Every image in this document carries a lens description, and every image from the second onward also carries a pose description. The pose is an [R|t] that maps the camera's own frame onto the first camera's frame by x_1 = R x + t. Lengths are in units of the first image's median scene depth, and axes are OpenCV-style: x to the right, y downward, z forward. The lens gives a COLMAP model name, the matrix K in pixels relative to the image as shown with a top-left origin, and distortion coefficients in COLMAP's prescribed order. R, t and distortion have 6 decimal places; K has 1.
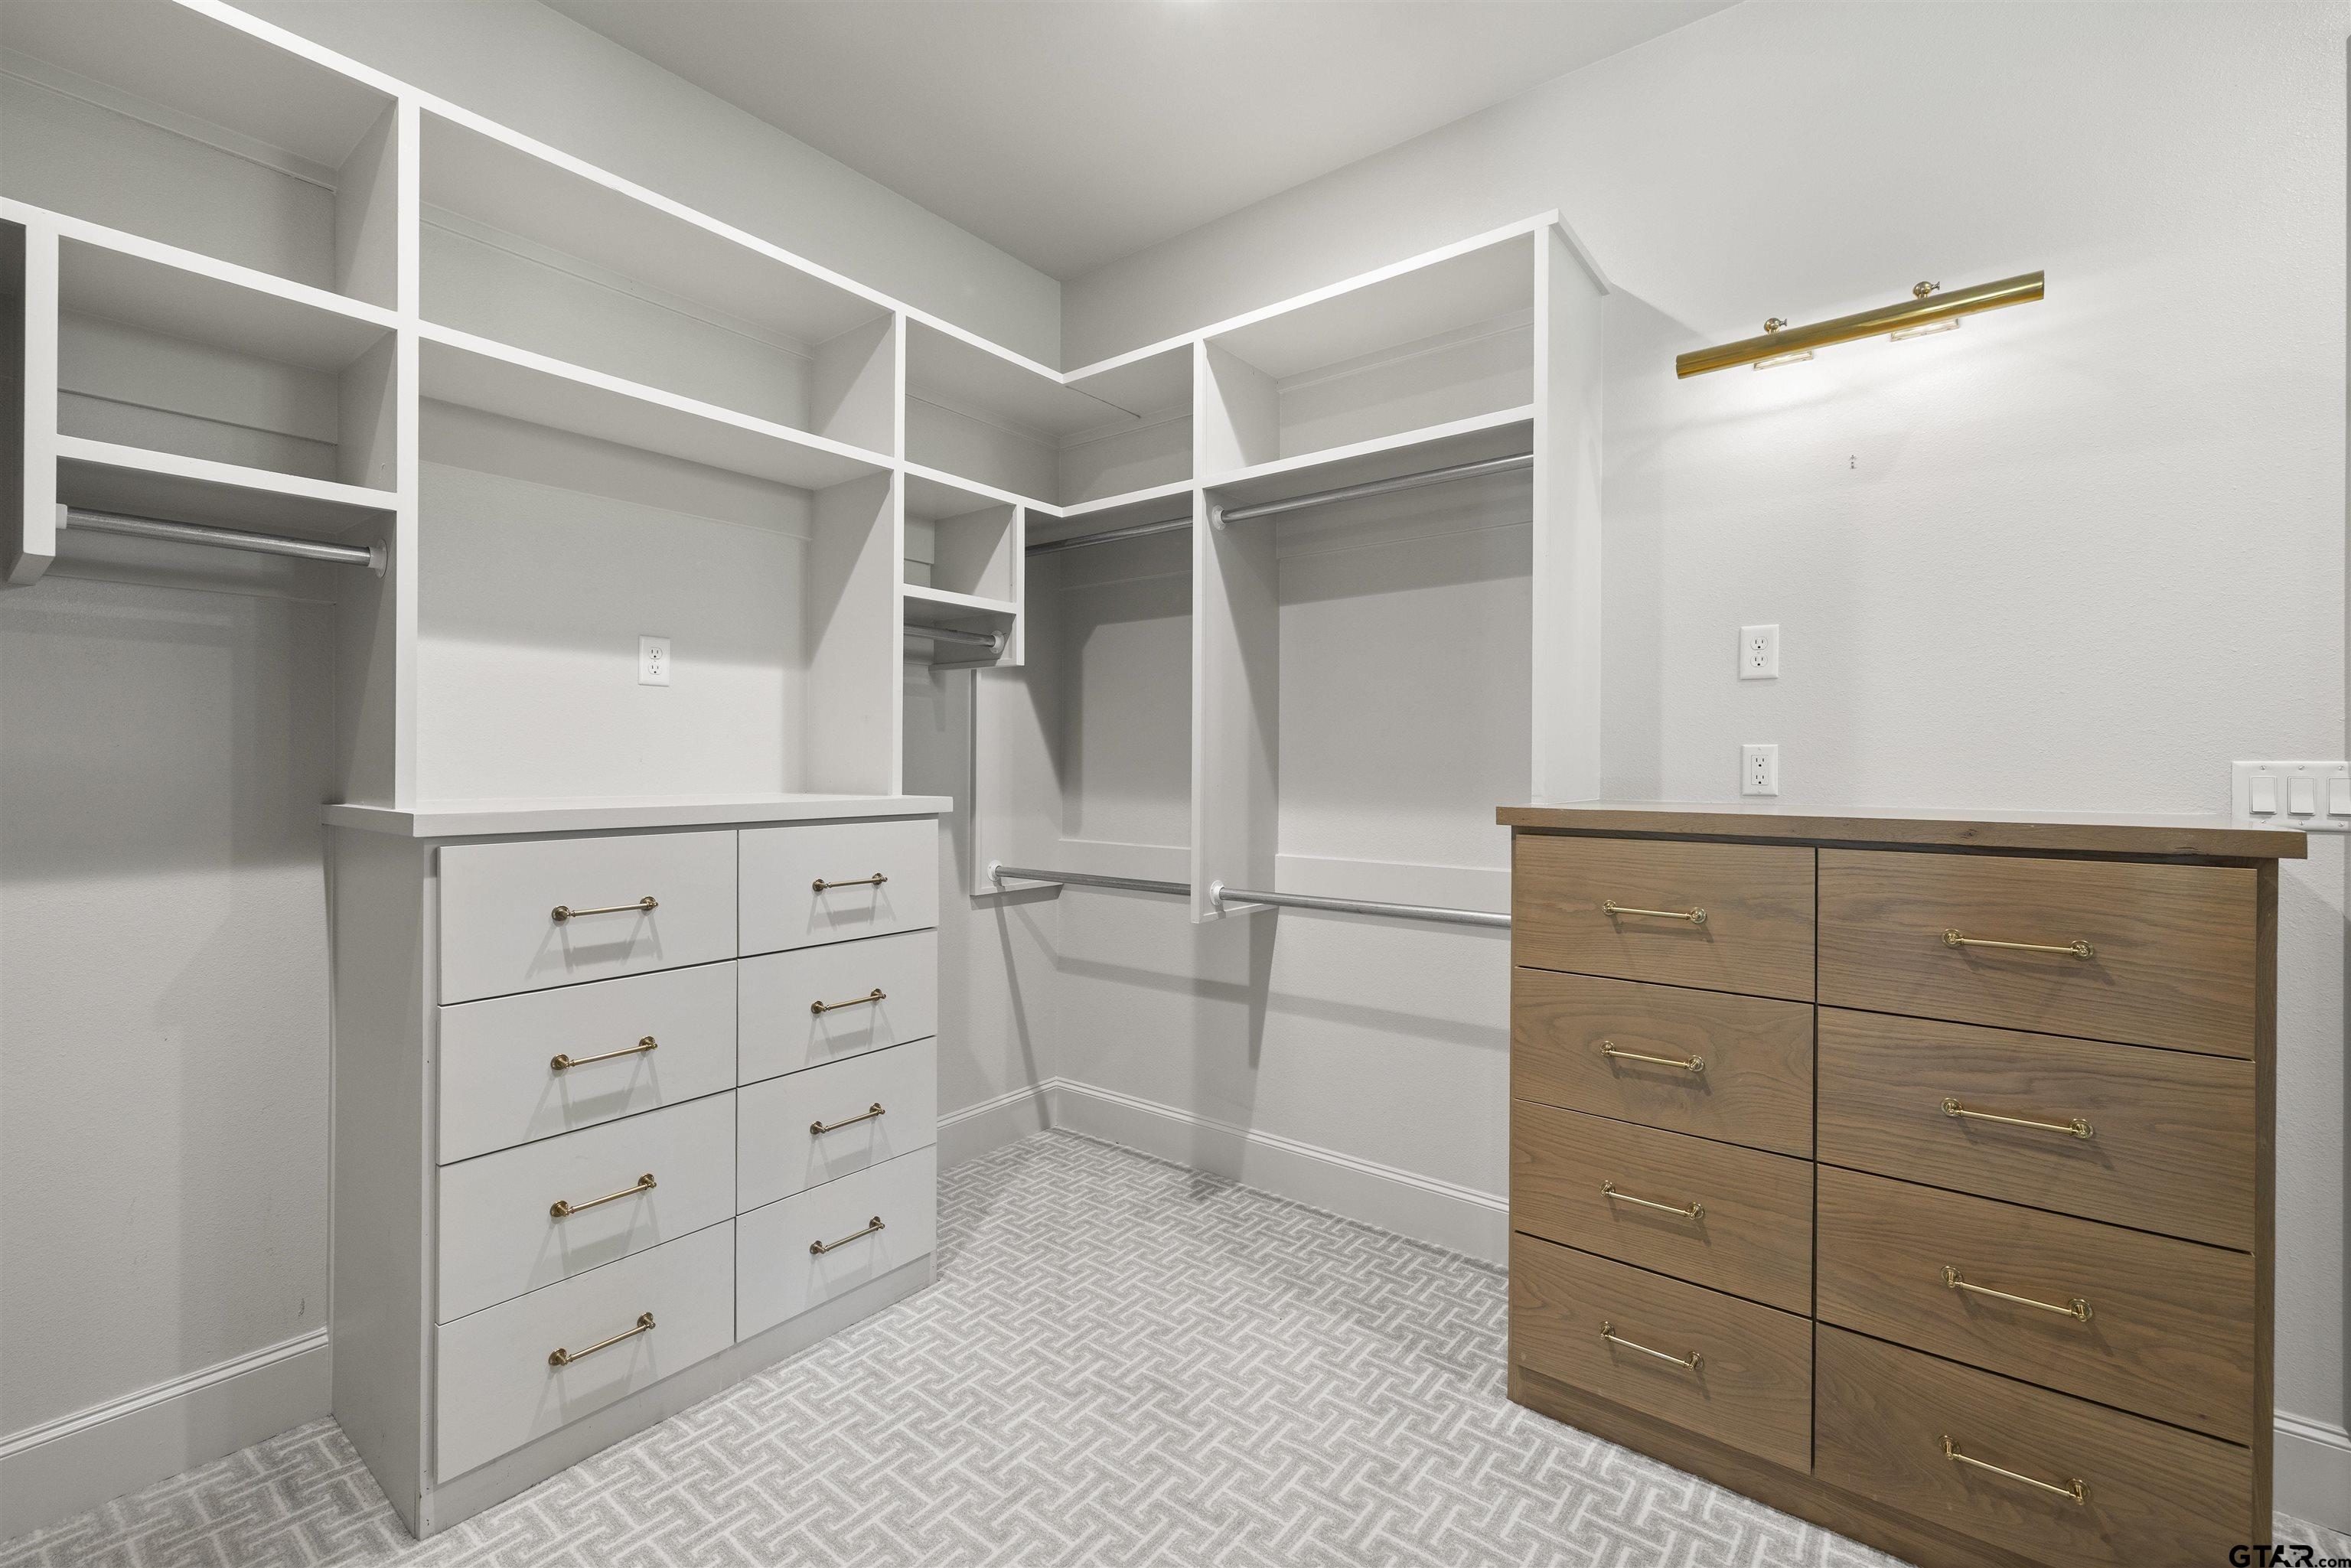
lens RADIAL K [[1002.8, 0, 1177.6], [0, 1002.8, 770.8], [0, 0, 1]] dist [0.001768, 0.000449]
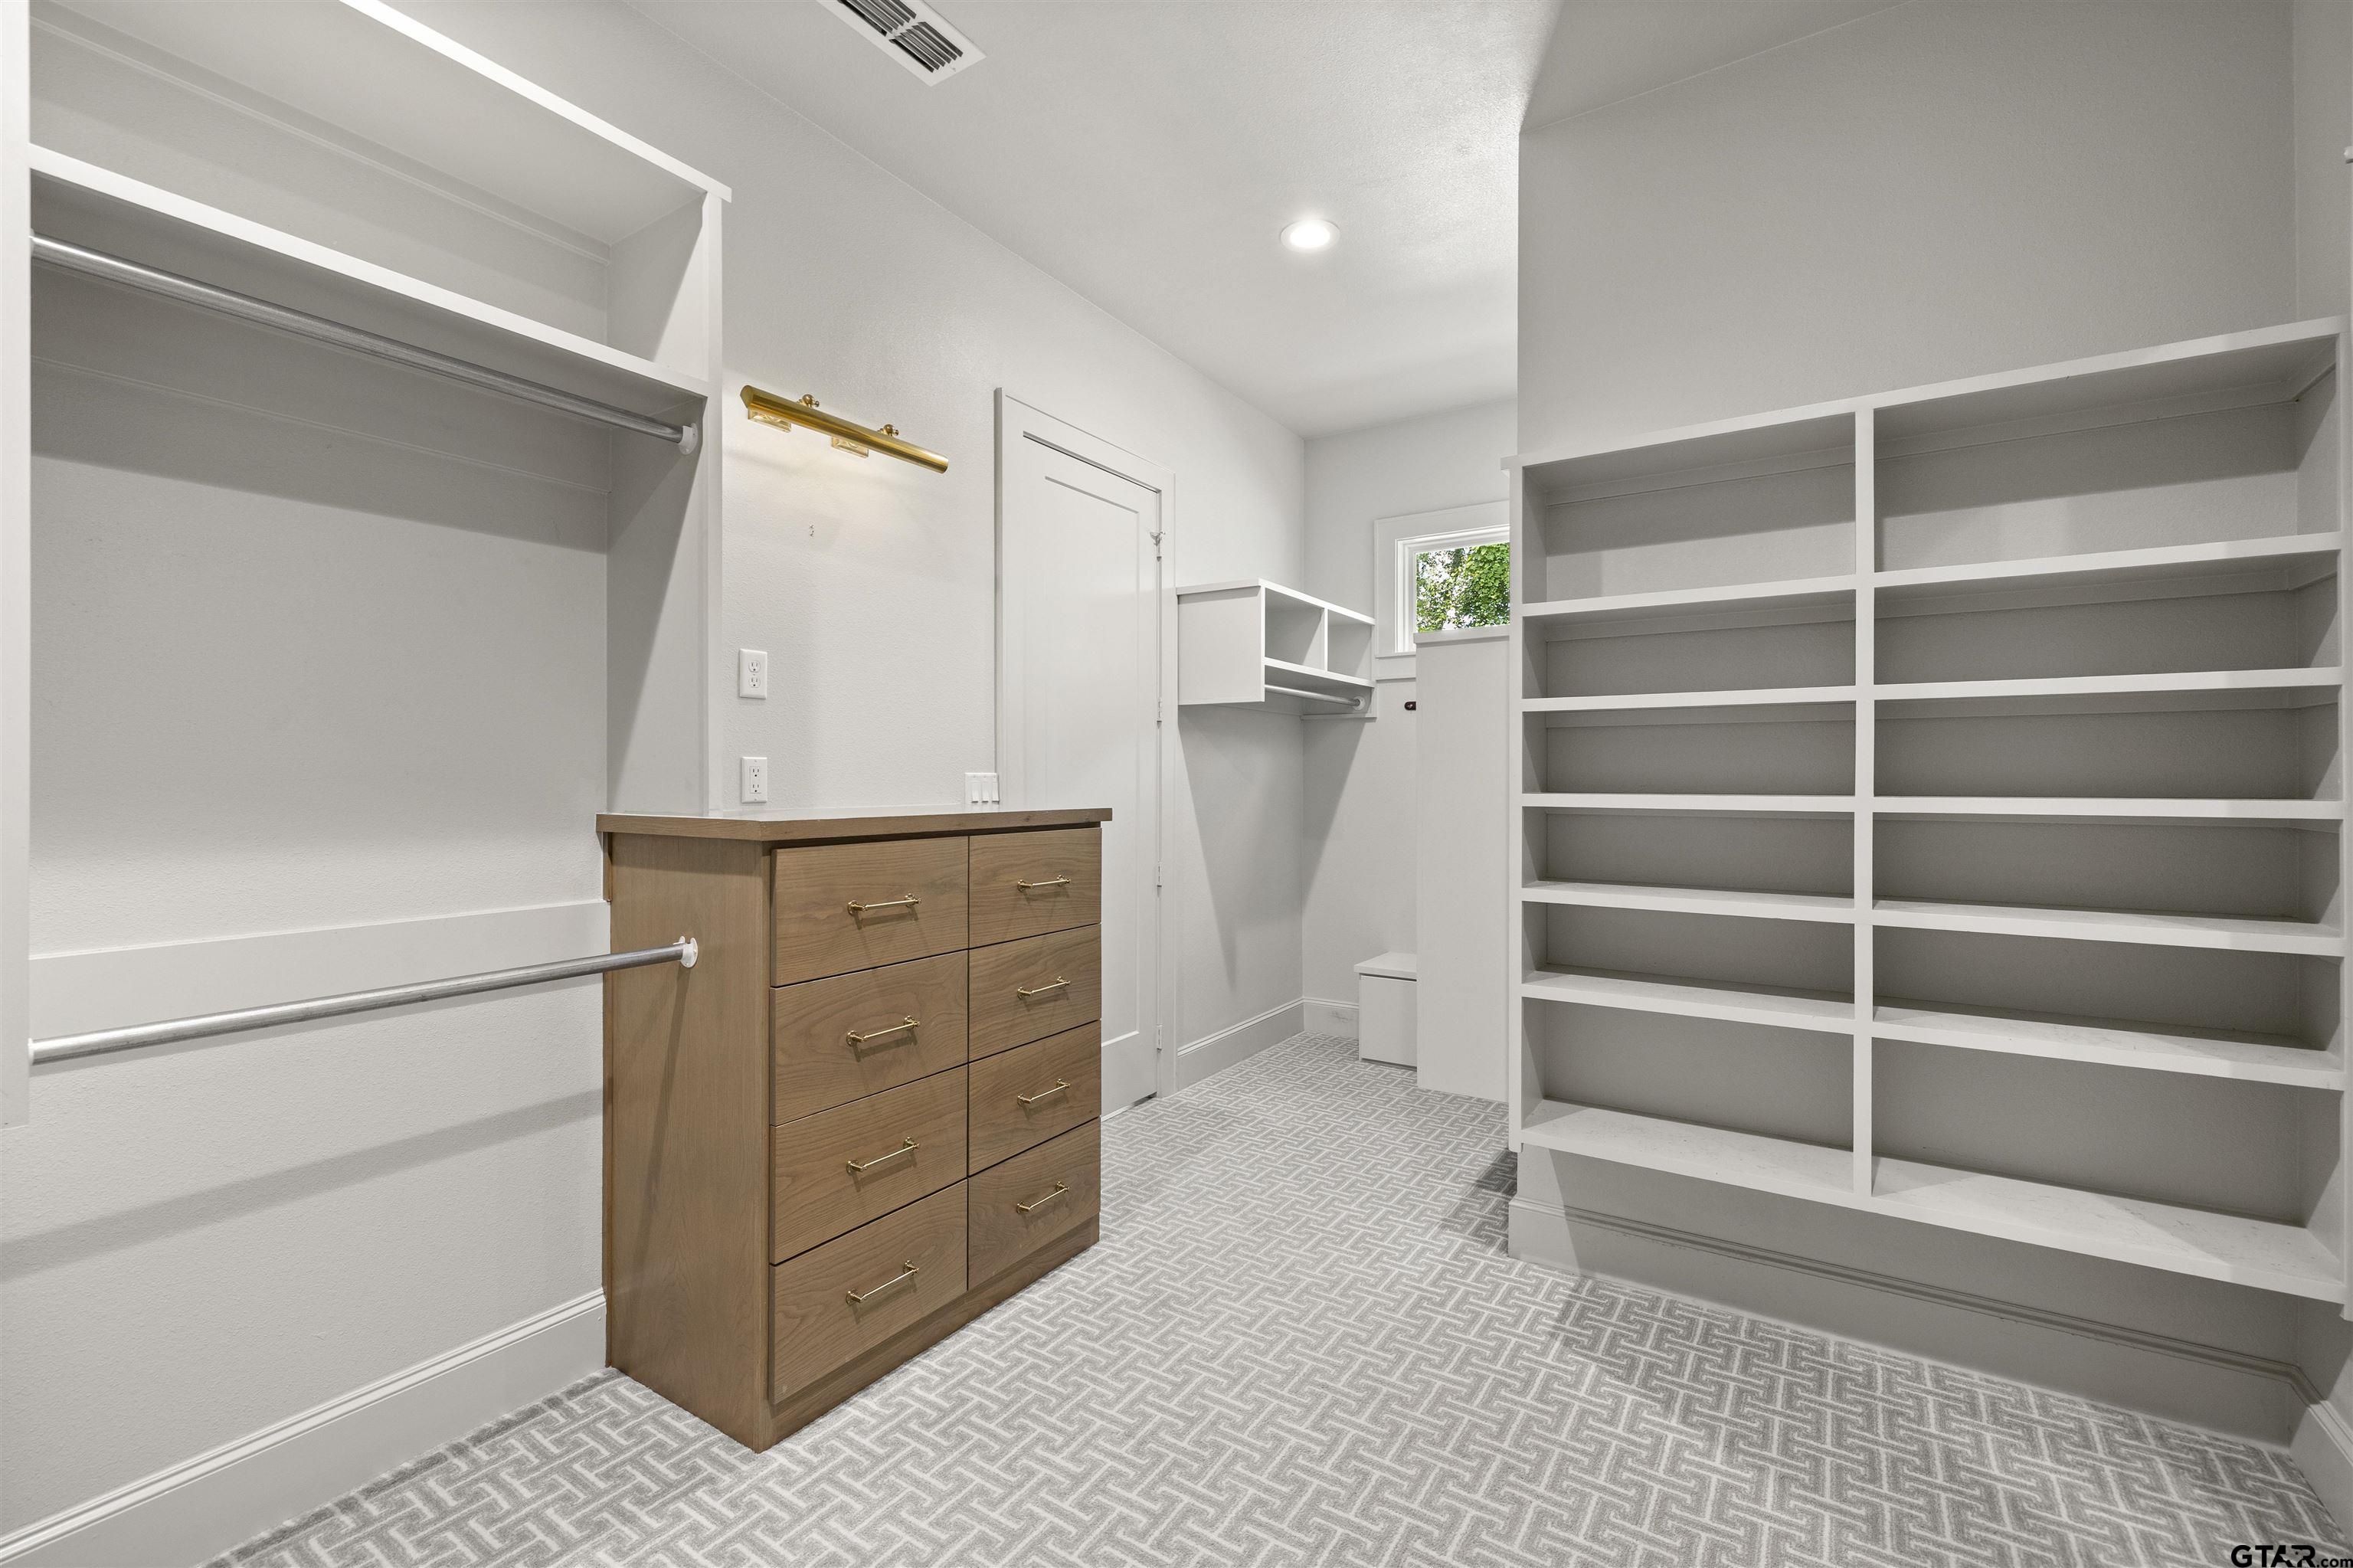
lens RADIAL K [[1003.7, 0, 1179.6], [0, 1003.7, 781.8], [0, 0, 1]] dist [0.001768, 0.000449]
pose [[-0.092723, -0.009251, 0.995649, -0.688994], [0.002778, 0.999951, 0.009550, -0.009278], [-0.995688, 0.003652, -0.092693, 0.753303]]
